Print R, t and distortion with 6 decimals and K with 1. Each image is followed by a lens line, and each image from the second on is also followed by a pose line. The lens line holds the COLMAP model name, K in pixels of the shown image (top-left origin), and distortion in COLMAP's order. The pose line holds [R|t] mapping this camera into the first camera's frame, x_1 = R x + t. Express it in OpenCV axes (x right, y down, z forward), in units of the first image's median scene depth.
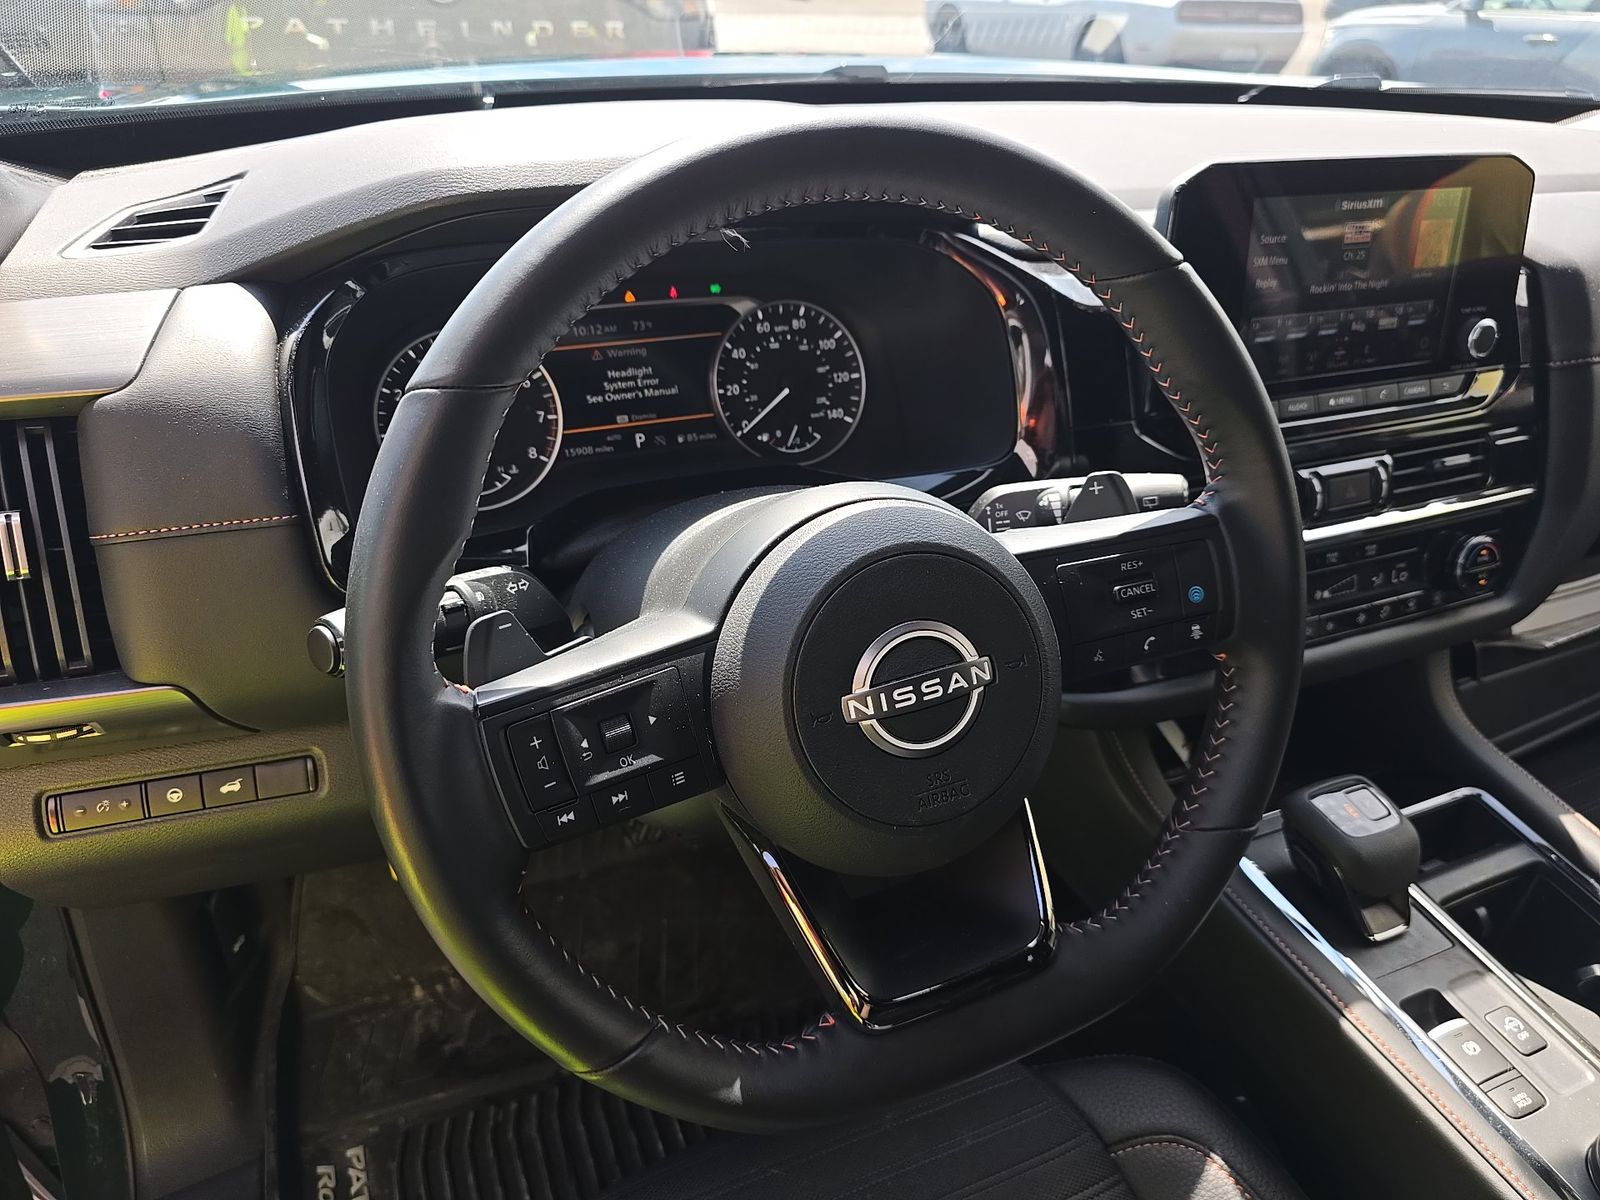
lens RADIAL K [[1063.0, 0, 800.0], [0, 1063.0, 600.0], [0, 0, 1]] dist [0.067053, -0.090602]
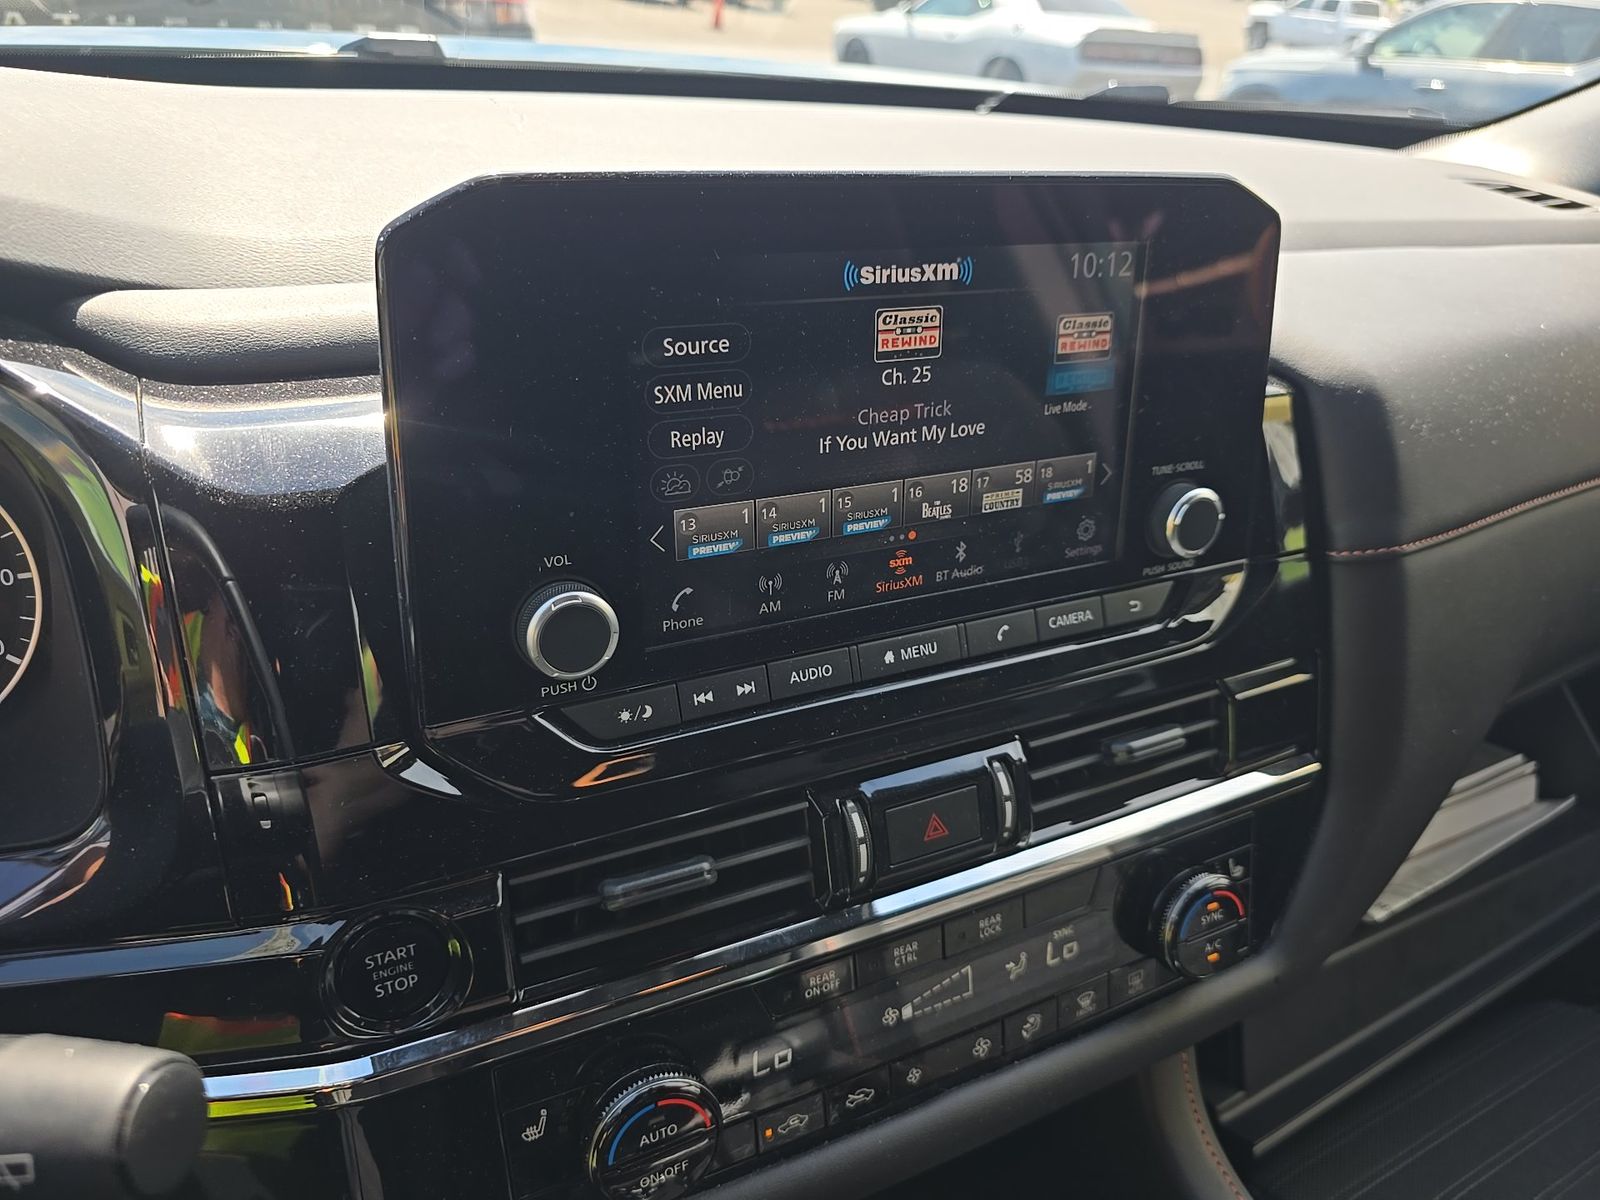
lens RADIAL K [[1063.0, 0, 800.0], [0, 1063.0, 600.0], [0, 0, 1]] dist [0.067053, -0.090602]
pose [[0.997832, -0.000222, 0.065816, 0.408290], [0.001995, 0.999637, -0.026876, -0.192403], [-0.065787, 0.026949, 0.997470, 0.487981]]
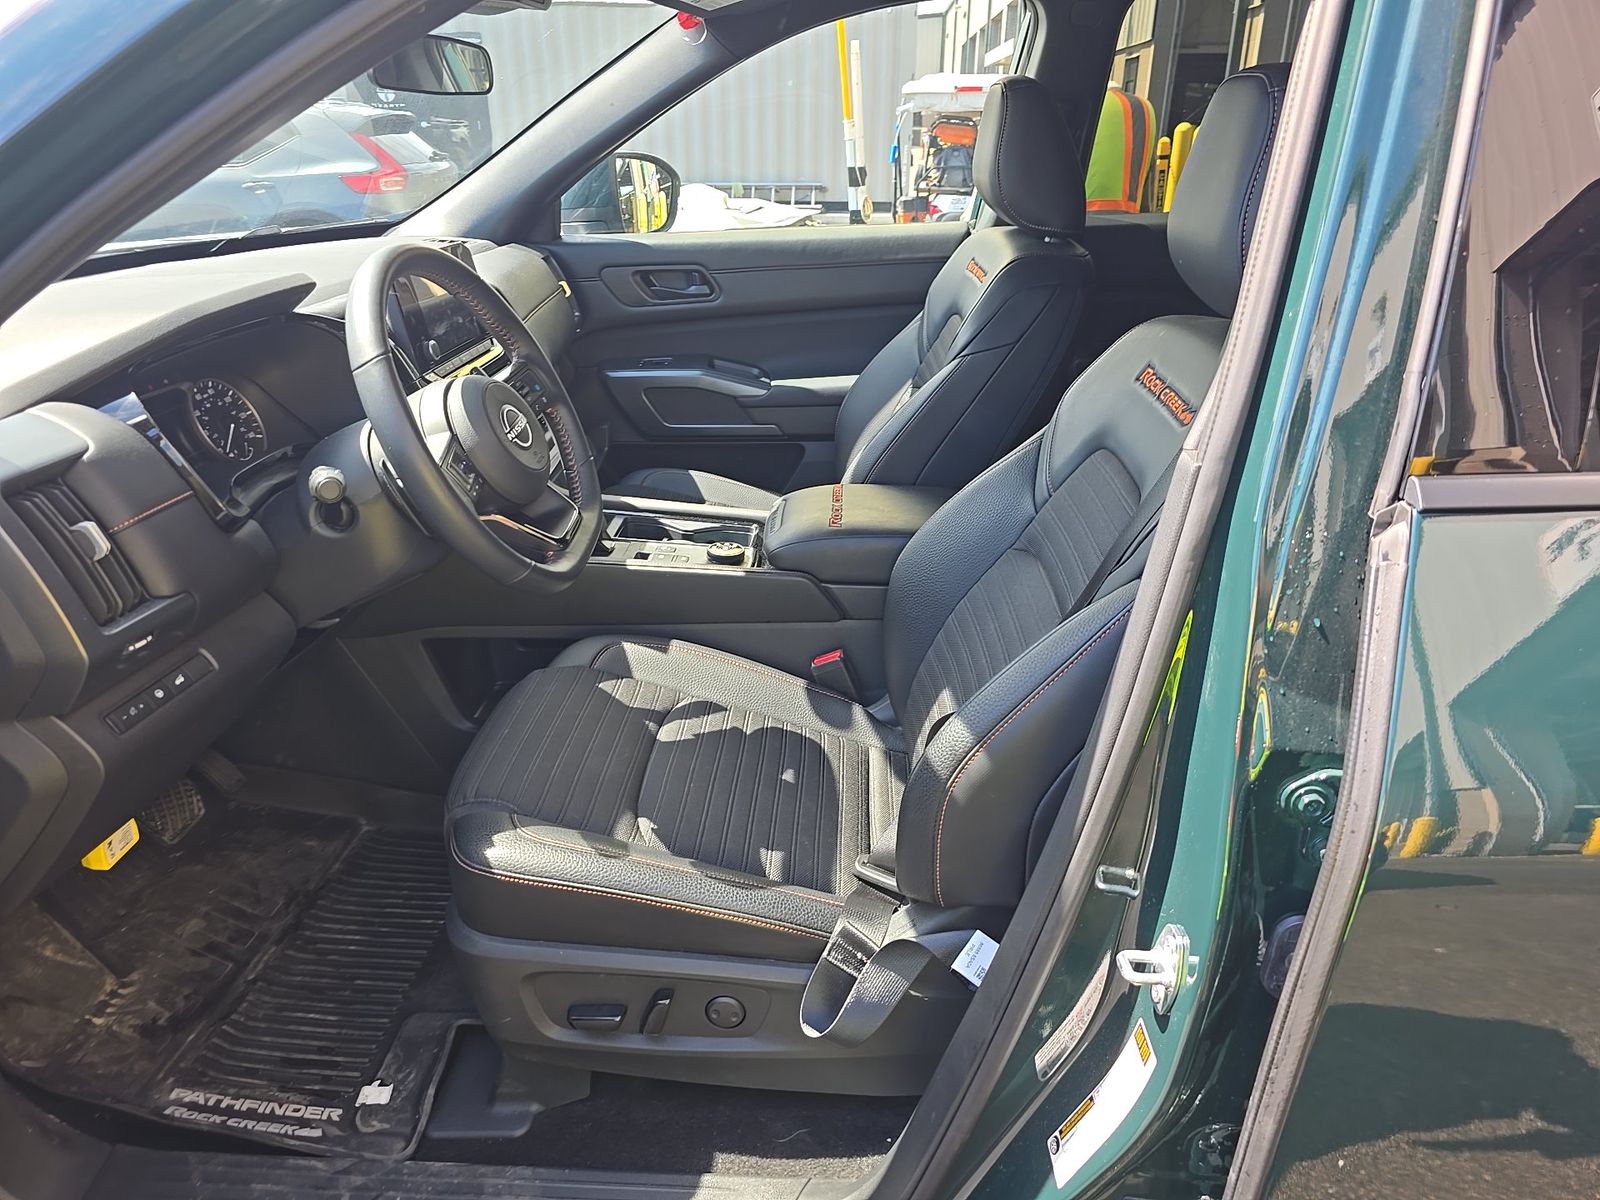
lens RADIAL K [[1063.0, 0, 800.0], [0, 1063.0, 600.0], [0, 0, 1]] dist [0.067053, -0.090602]
pose [[0.435685, -0.384521, 0.813832, -1.128965], [0.479117, 0.864496, 0.151964, 0.217924], [-0.761988, 0.323712, 0.560879, -0.567131]]
